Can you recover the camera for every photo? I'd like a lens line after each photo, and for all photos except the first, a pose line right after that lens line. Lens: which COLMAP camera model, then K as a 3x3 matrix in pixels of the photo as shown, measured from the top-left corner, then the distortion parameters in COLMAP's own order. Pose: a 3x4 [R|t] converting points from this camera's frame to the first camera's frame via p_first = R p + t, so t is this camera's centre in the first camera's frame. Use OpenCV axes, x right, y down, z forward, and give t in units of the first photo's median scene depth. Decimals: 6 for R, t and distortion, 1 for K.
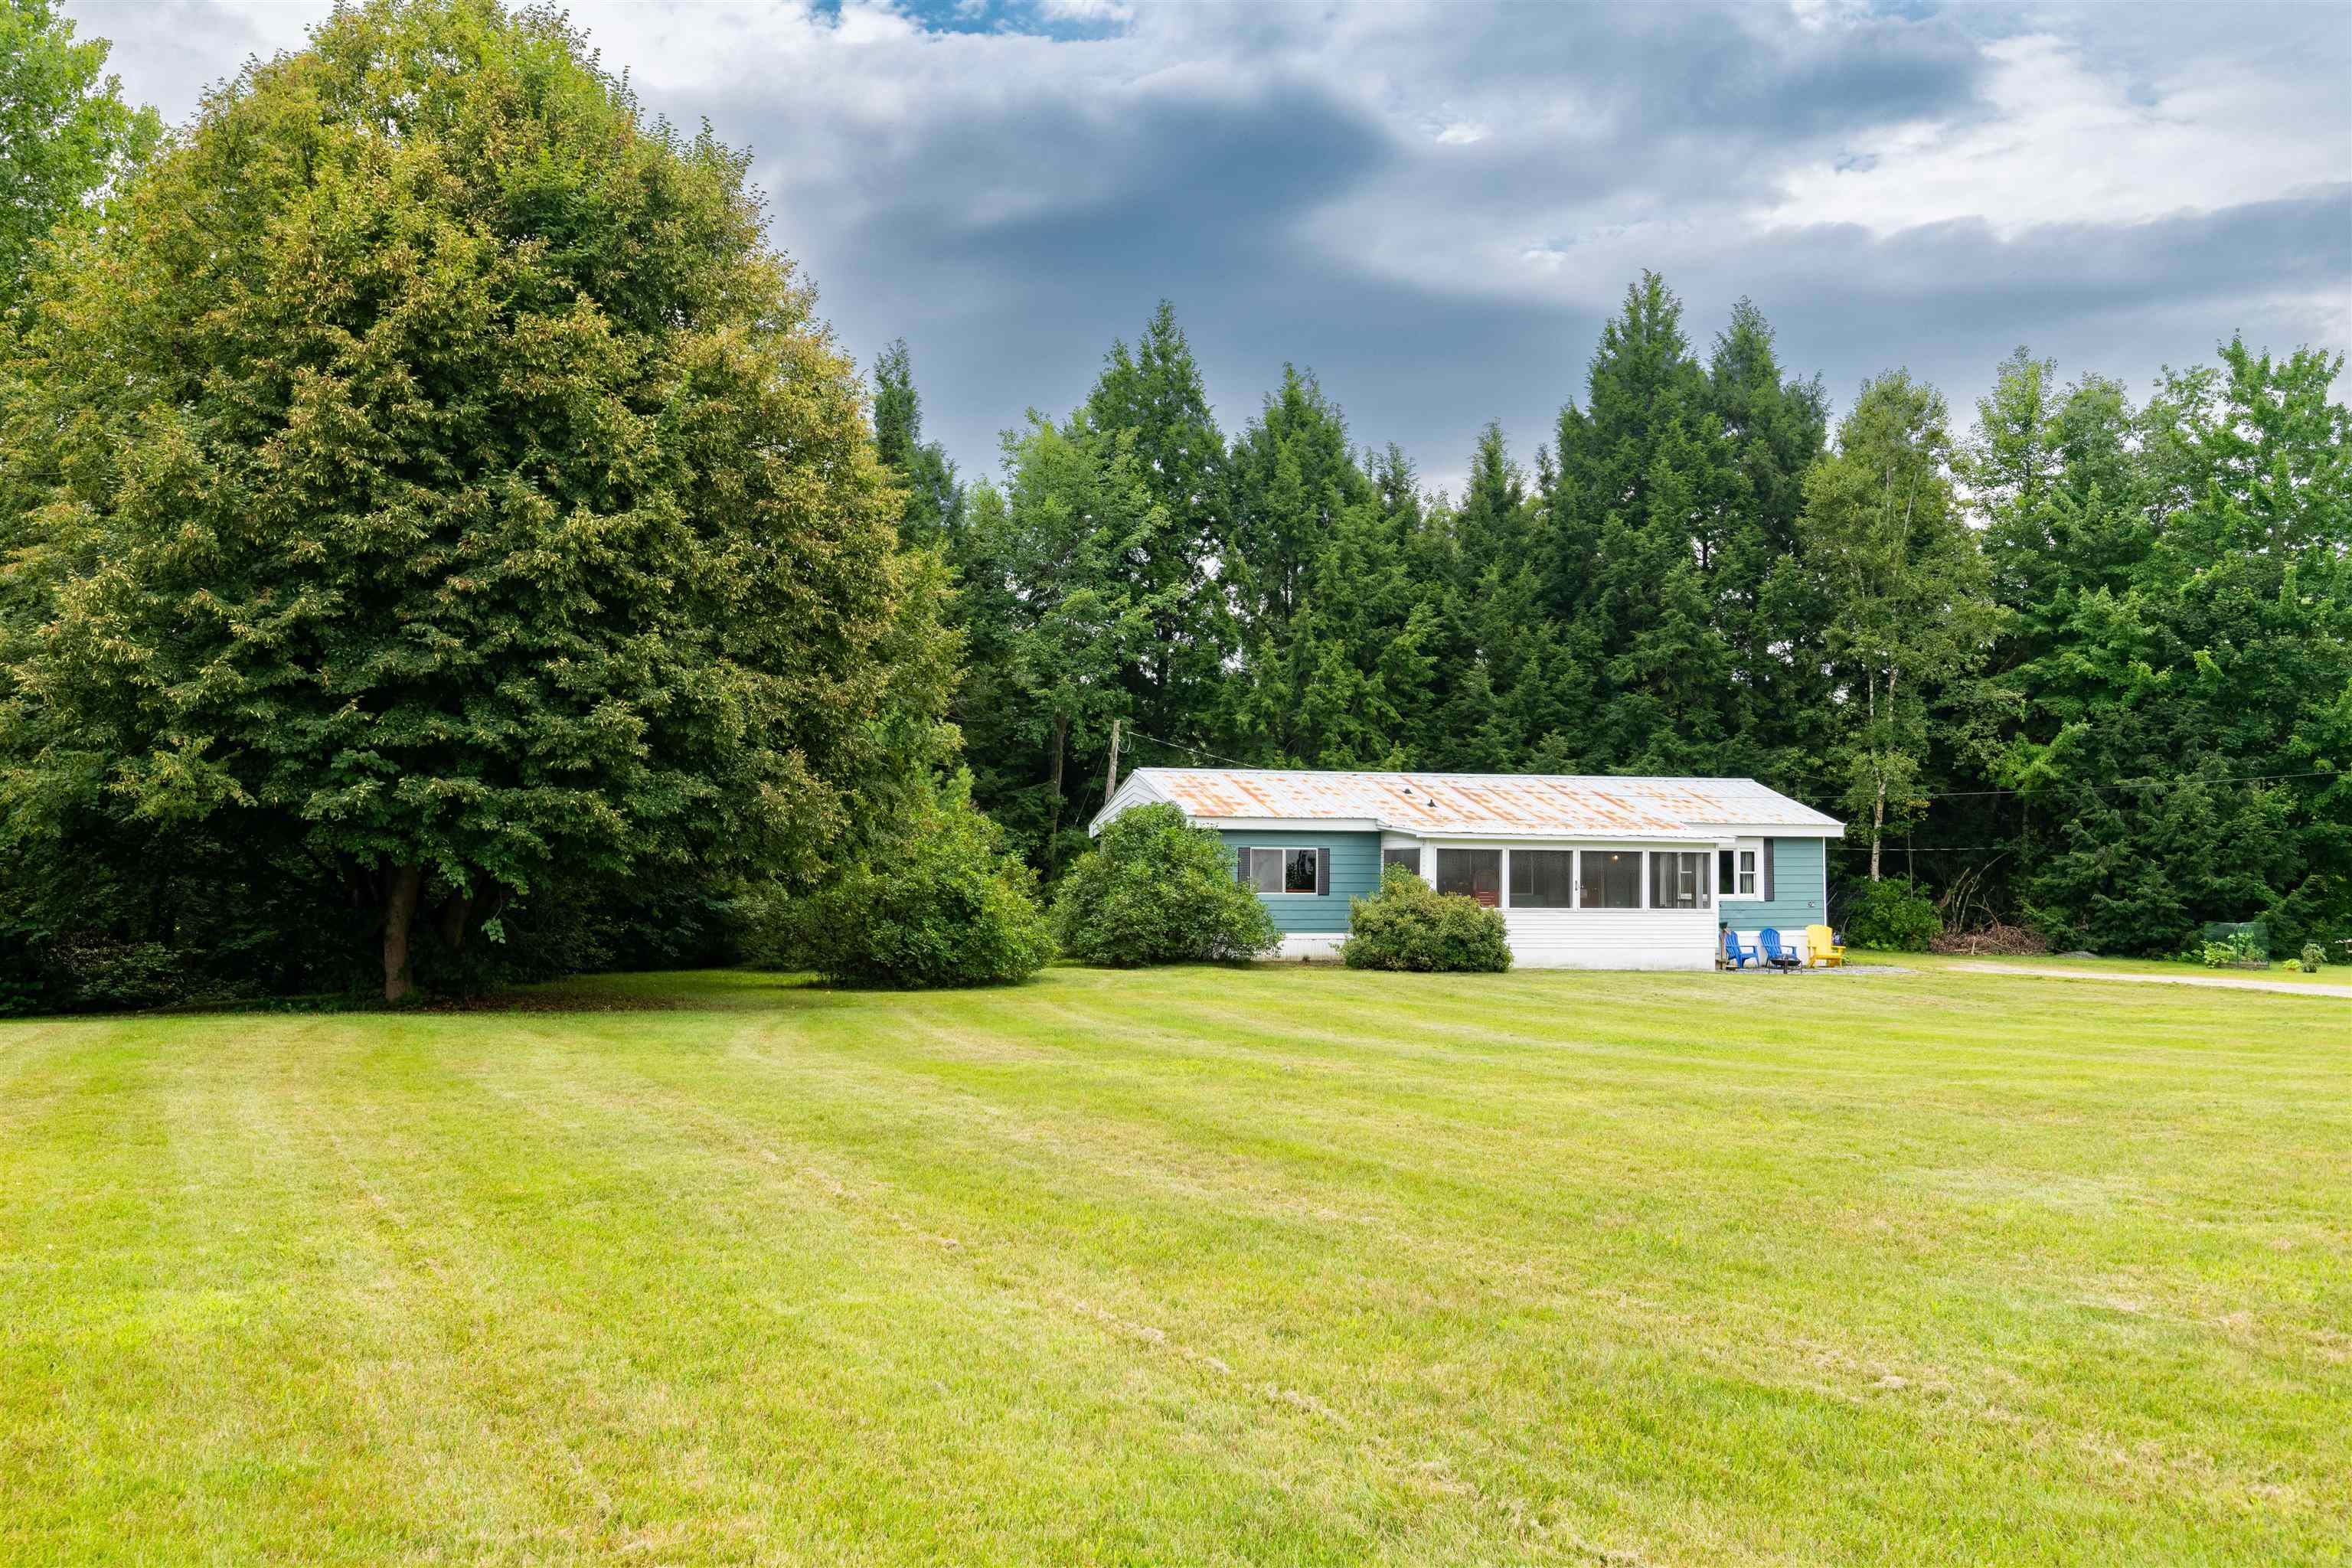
lens RADIAL K [[2071.1, 0, 1294.5], [0, 2071.1, 821.8], [0, 0, 1]] dist [-0.005532, 0.019854]
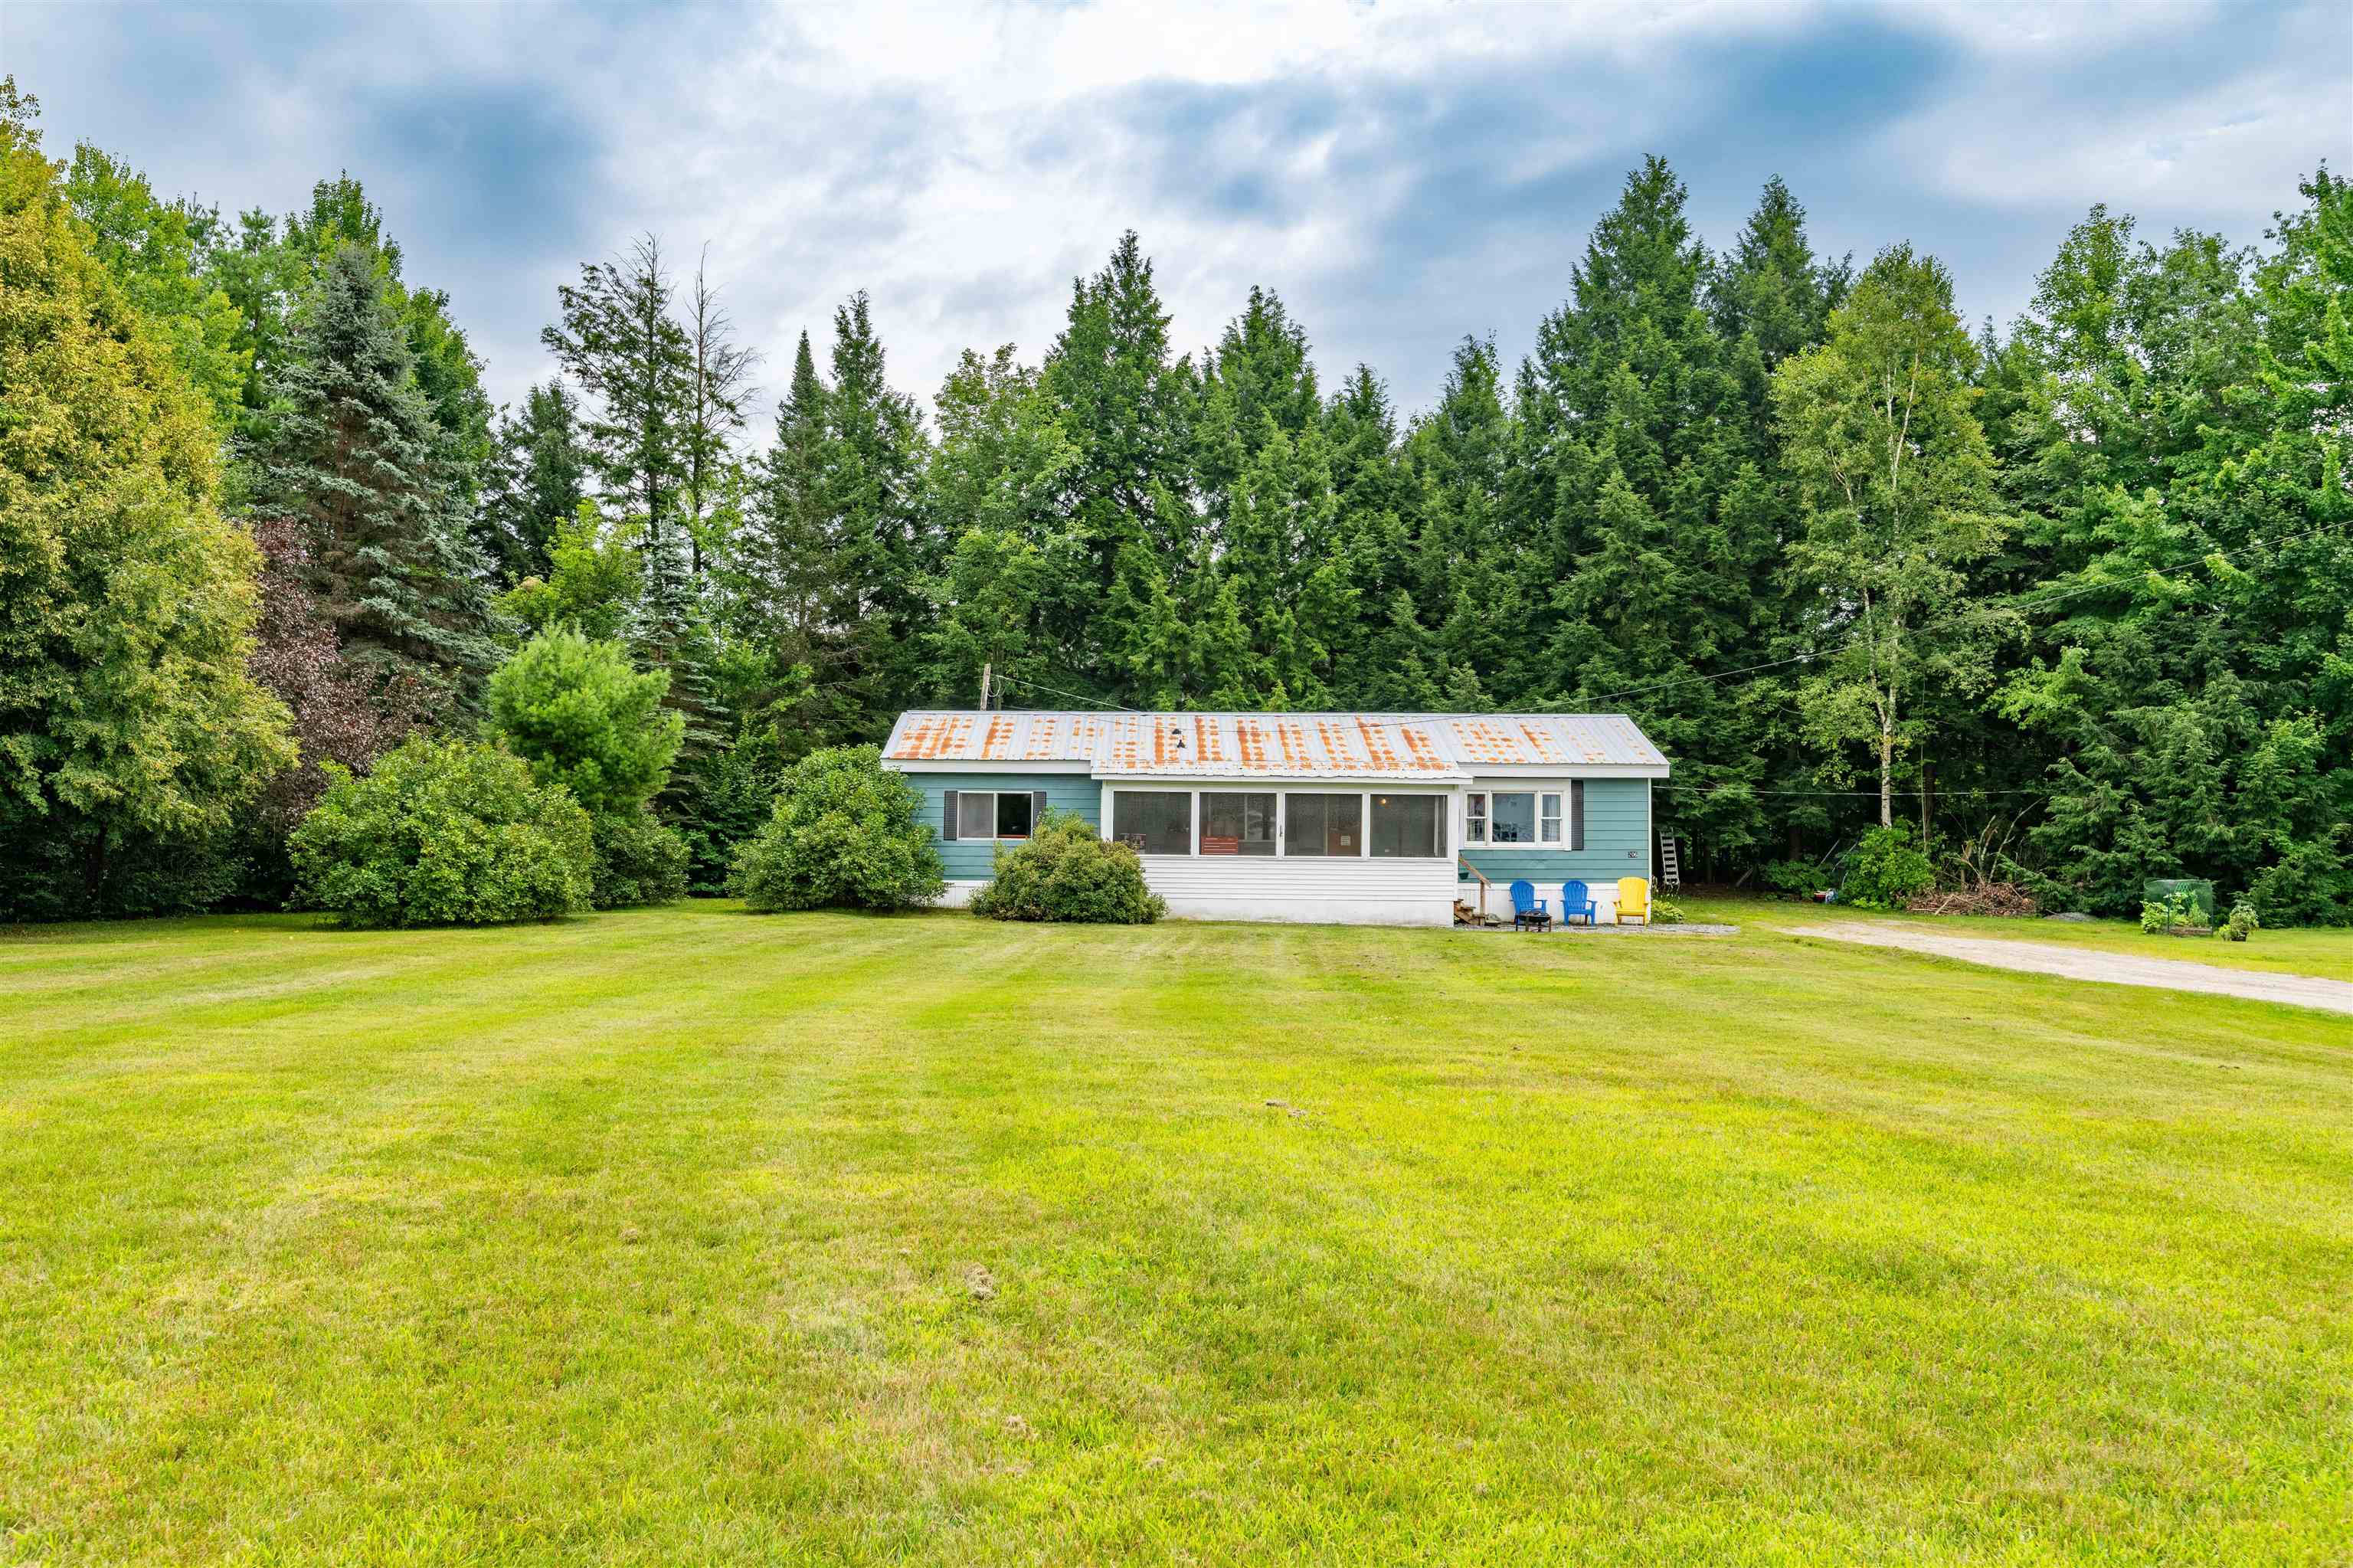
lens RADIAL K [[2072.1, 0, 1274.5], [0, 2072.1, 798.1], [0, 0, 1]] dist [-0.005532, 0.019854]
pose [[0.959471, -0.001295, -0.281803, 0.308142], [0.004212, 0.999944, 0.009743, 0.005803], [0.281775, -0.010535, 0.959423, 0.095185]]
